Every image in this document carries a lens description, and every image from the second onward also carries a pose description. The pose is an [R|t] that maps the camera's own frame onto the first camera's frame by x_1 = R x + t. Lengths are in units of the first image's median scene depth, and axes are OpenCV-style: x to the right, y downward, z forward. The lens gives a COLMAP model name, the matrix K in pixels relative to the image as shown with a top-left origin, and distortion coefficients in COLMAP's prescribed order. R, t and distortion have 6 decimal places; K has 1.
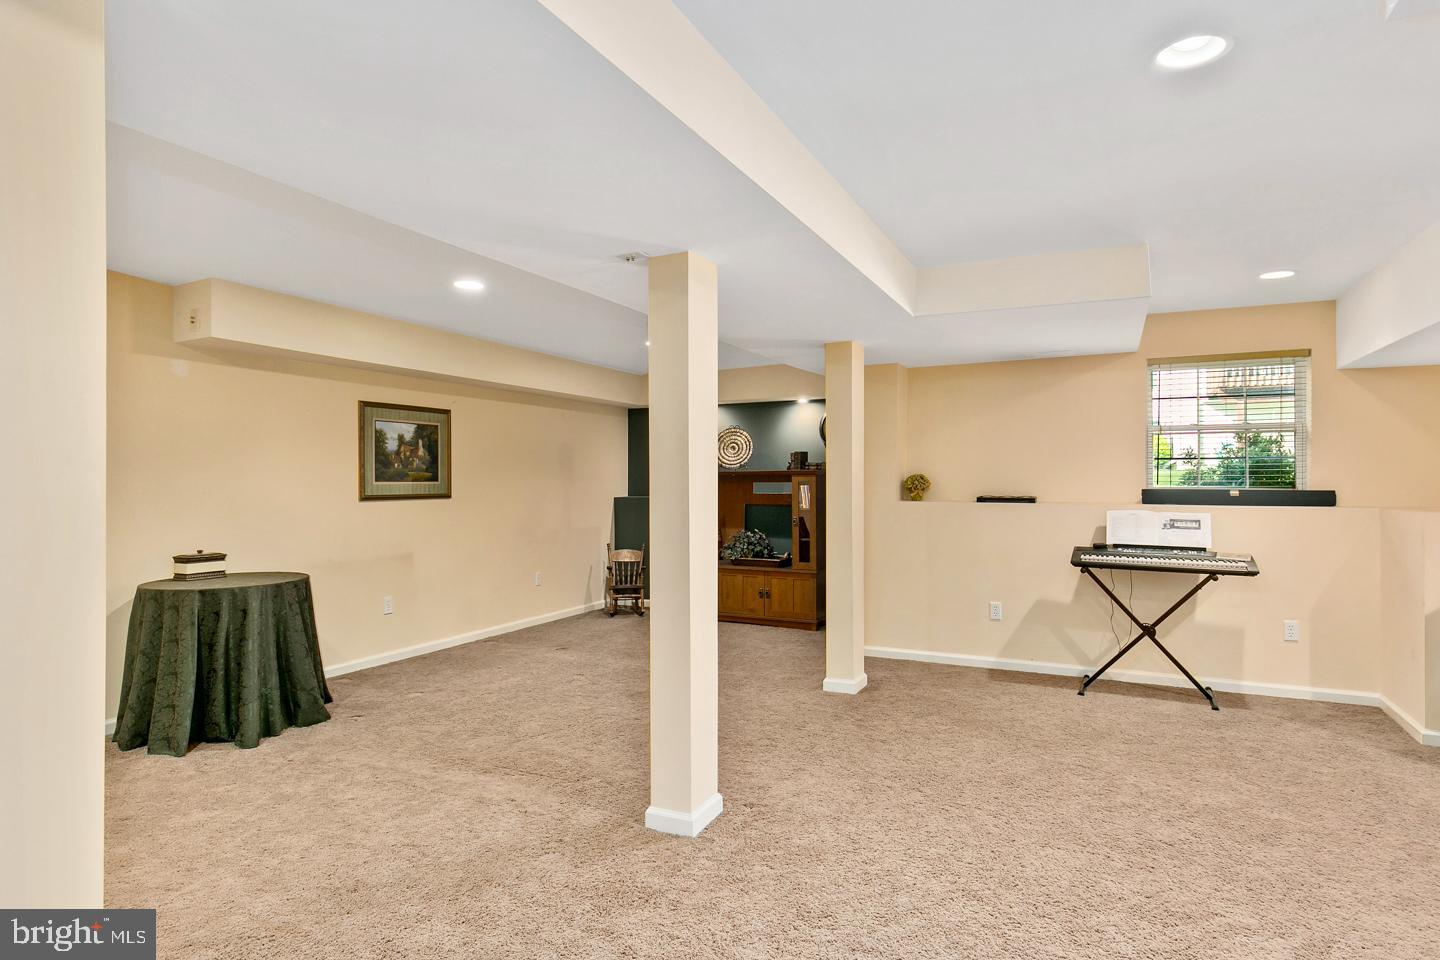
lens RADIAL K [[775.8, 0, 717.4], [0, 775.8, 481.1], [0, 0, 1]] dist [-0.000359, -0.000149]
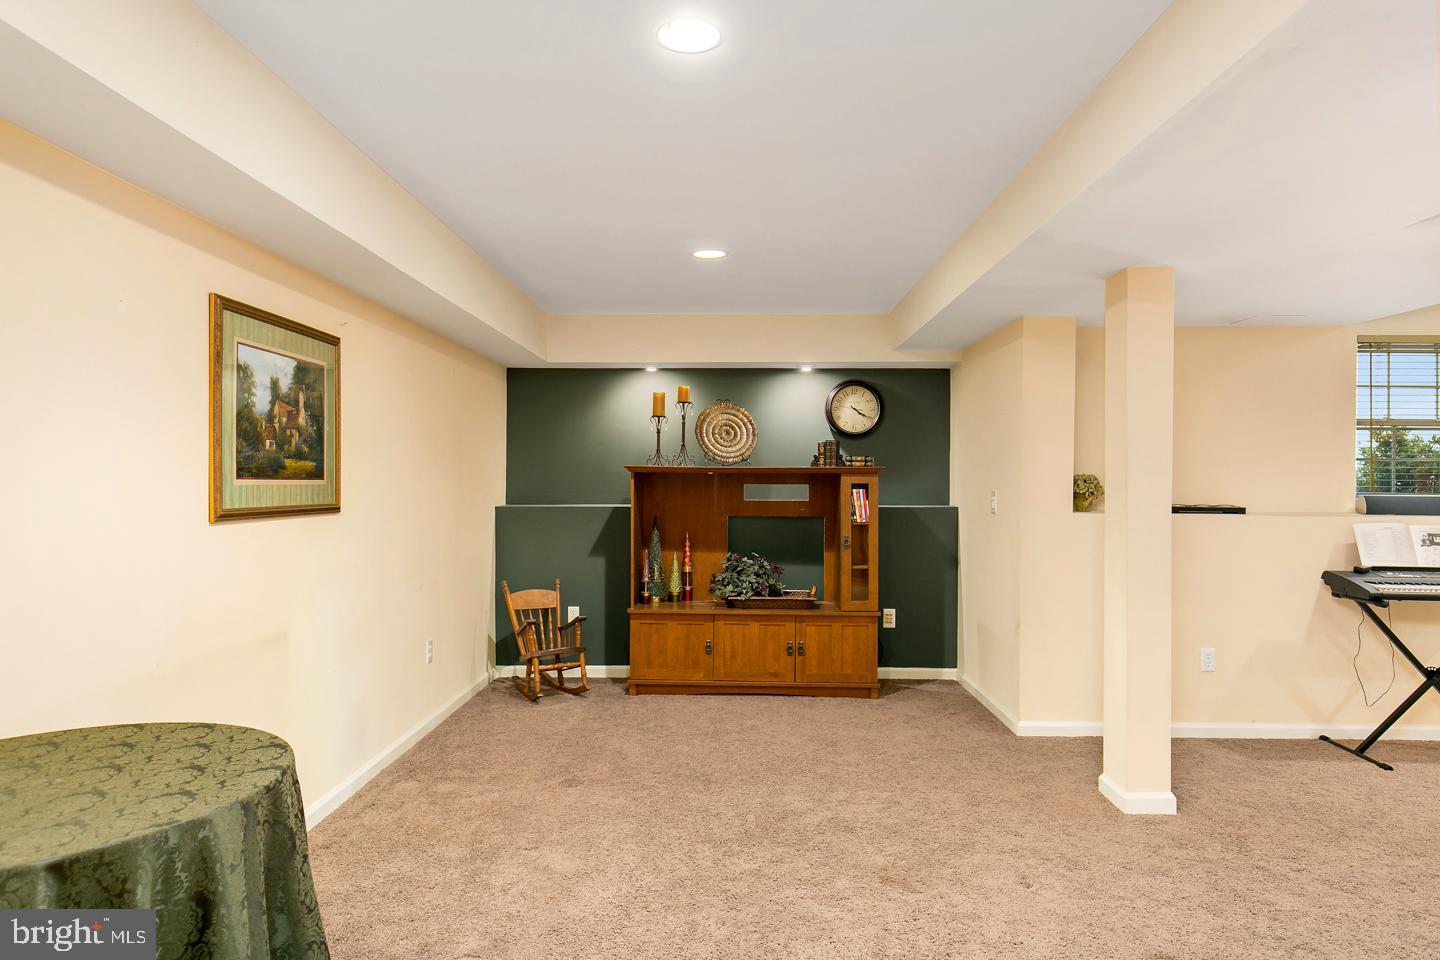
lens RADIAL K [[873.6, 0, 720.9], [0, 873.6, 481.2], [0, 0, 1]] dist [-0.002923, -0.004078]
pose [[0.904181, 0.007214, 0.427089, -0.389069], [-0.007223, 0.999973, -0.001599, 0.000719], [-0.427089, -0.001639, 0.904208, 0.407936]]
